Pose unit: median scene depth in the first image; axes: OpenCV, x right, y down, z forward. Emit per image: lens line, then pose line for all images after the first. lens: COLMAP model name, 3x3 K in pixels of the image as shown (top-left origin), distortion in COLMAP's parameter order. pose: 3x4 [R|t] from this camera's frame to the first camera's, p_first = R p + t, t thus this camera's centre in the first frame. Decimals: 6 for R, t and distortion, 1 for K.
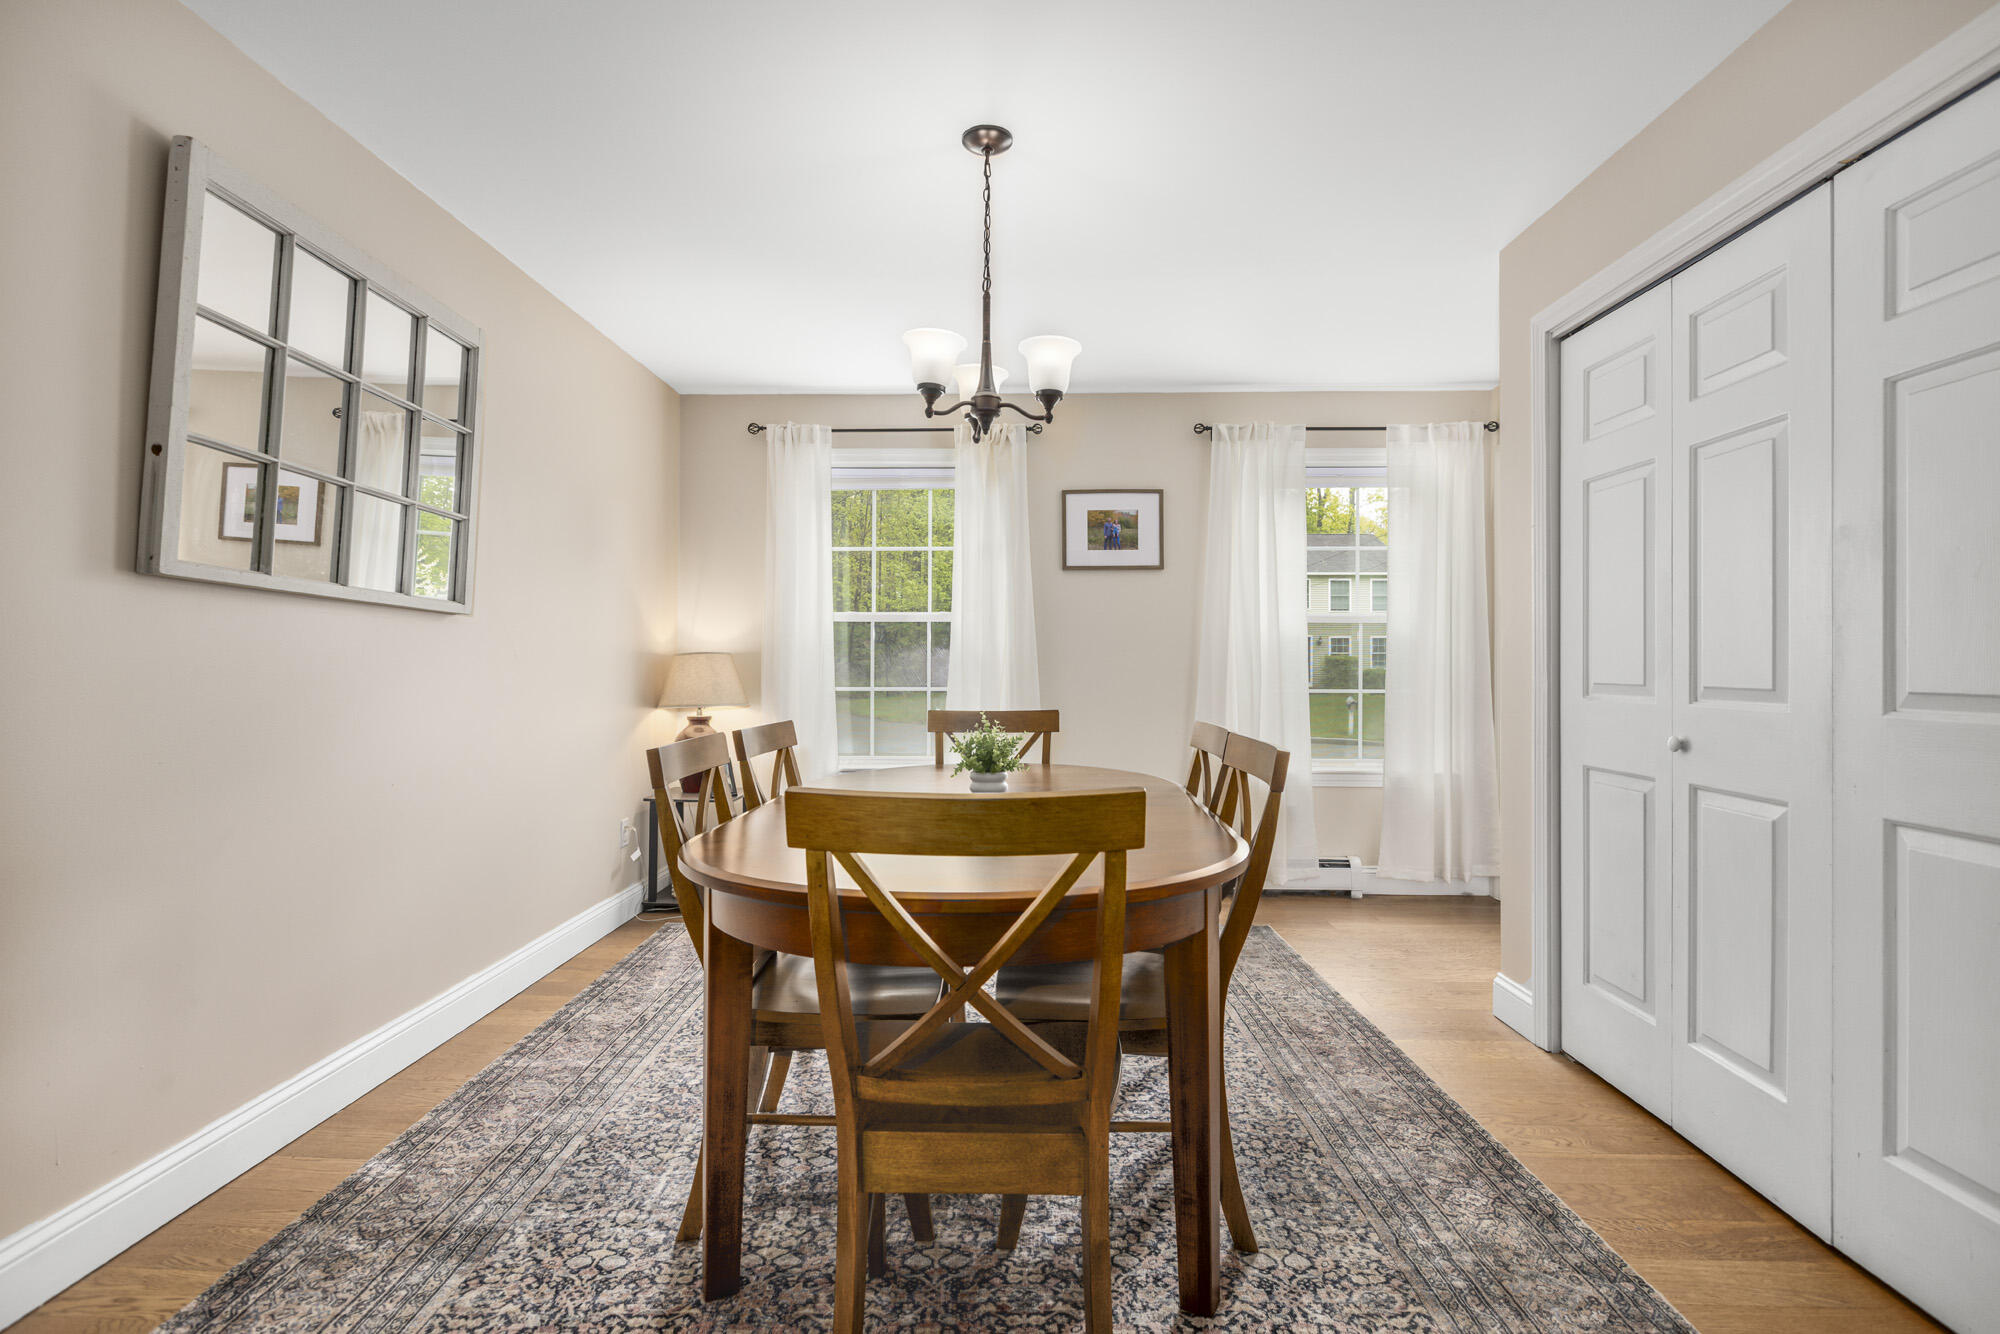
lens RADIAL K [[846.4, 0, 1000.0], [0, 846.4, 667.0], [0, 0, 1]] dist [-0.000140, -0.000070]
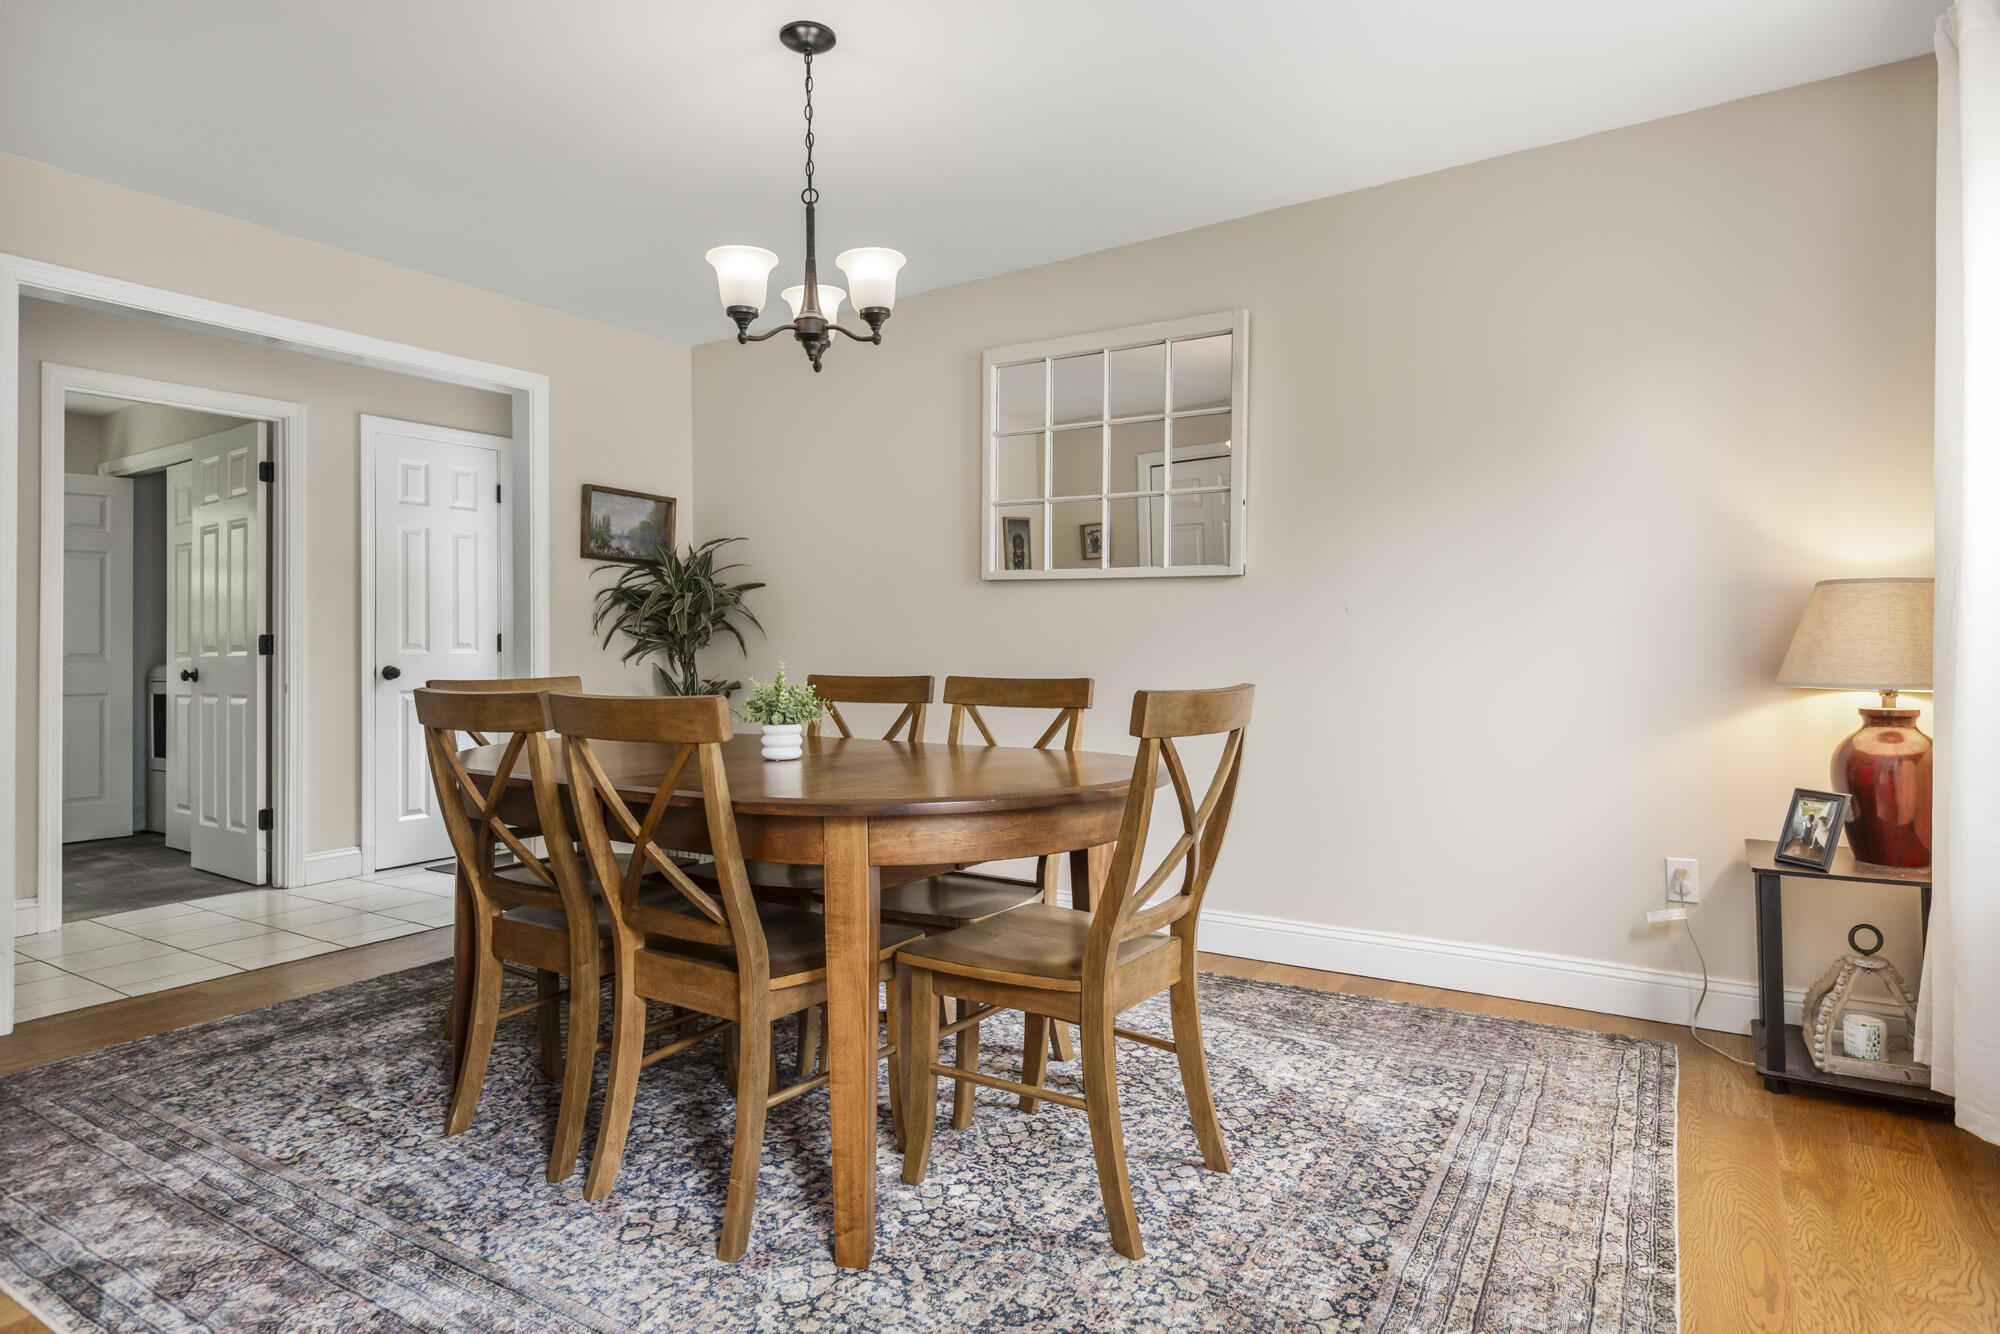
lens RADIAL K [[1124.3, 0, 995.2], [0, 1124.3, 645.4], [0, 0, 1]] dist [-0.002141, -0.000481]
pose [[-0.505157, 0.003022, -0.863022, 0.691062], [-0.008342, 0.999930, 0.008385, 0.032673], [0.862987, 0.011435, -0.505097, 1.355345]]
